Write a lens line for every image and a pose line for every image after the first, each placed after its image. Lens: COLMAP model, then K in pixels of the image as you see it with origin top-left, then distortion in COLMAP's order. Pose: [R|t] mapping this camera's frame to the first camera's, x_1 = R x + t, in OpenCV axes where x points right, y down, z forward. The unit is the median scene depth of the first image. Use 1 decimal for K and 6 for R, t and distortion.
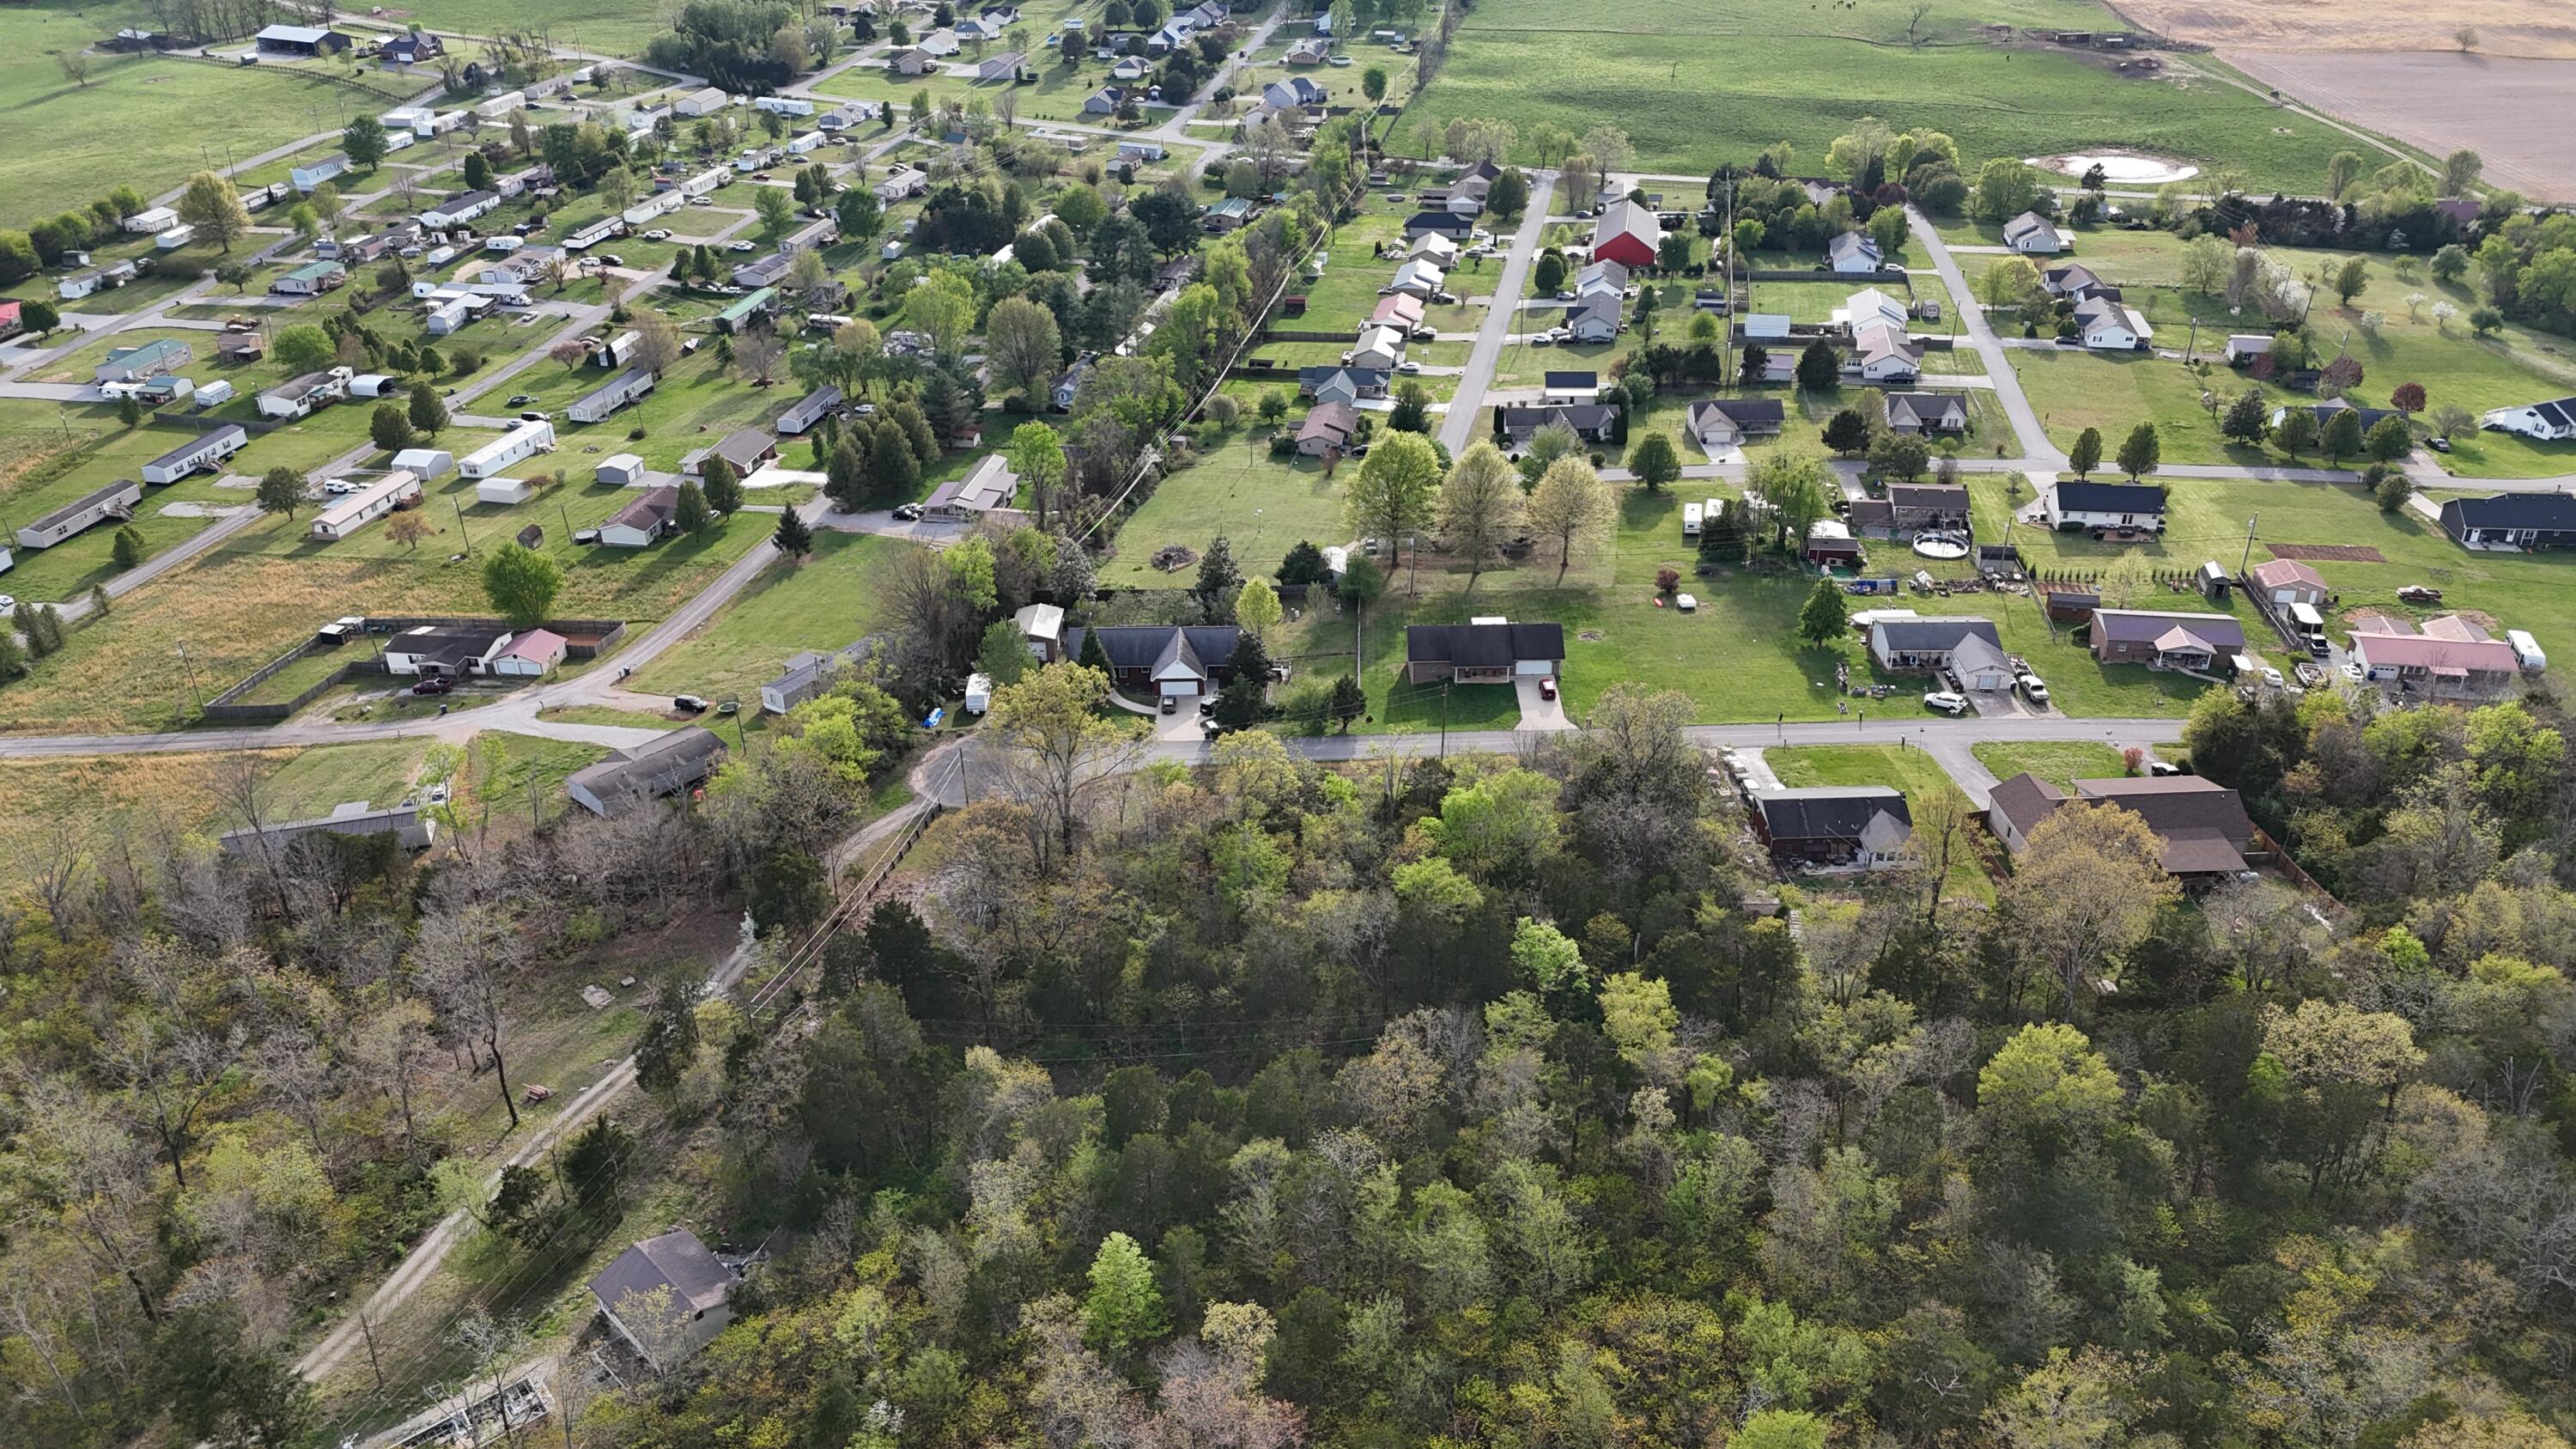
lens RADIAL K [[1858.6, 0, 1289.6], [0, 1858.6, 717.9], [0, 0, 1]] dist [0.027216, -0.021968]
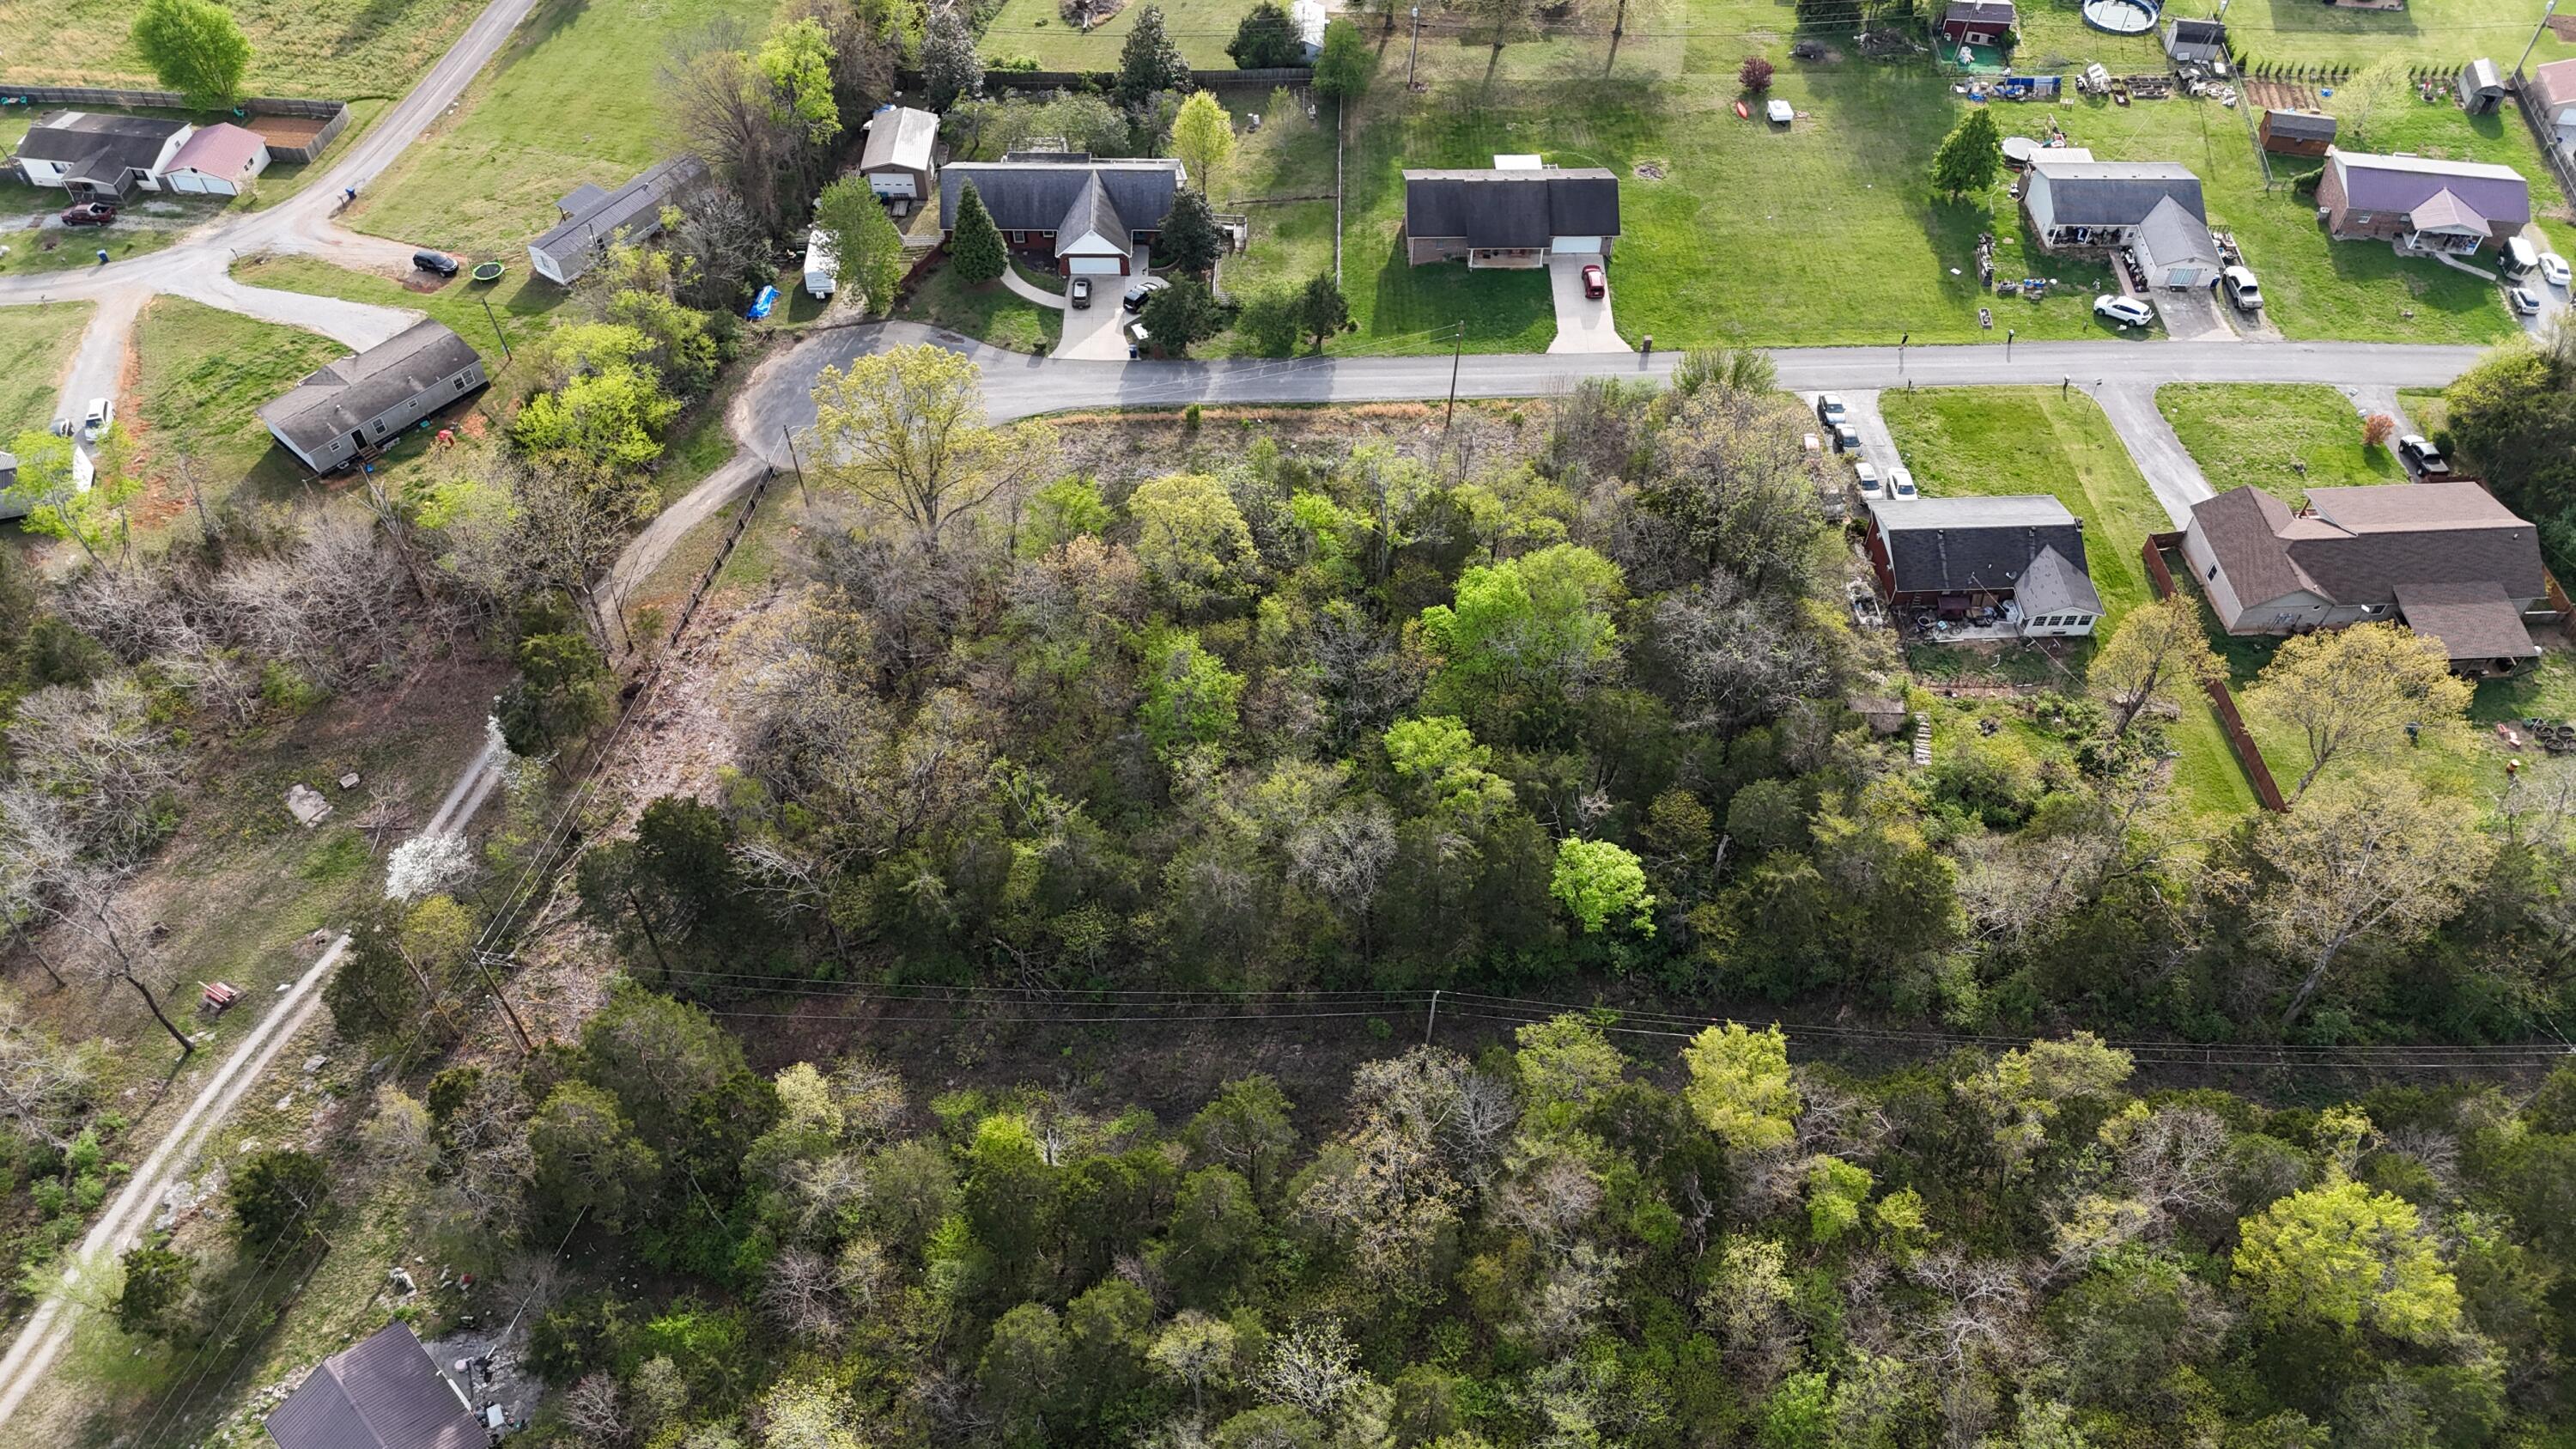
lens RADIAL K [[1858.6, 0, 1287.4], [0, 1858.6, 738.0], [0, 0, 1]] dist [0.027216, -0.021968]
pose [[0.999683, 0.008408, 0.023713, 0.000938], [-0.016965, 0.921255, 0.388589, -0.132455], [-0.018579, -0.388868, 0.921106, 0.245108]]
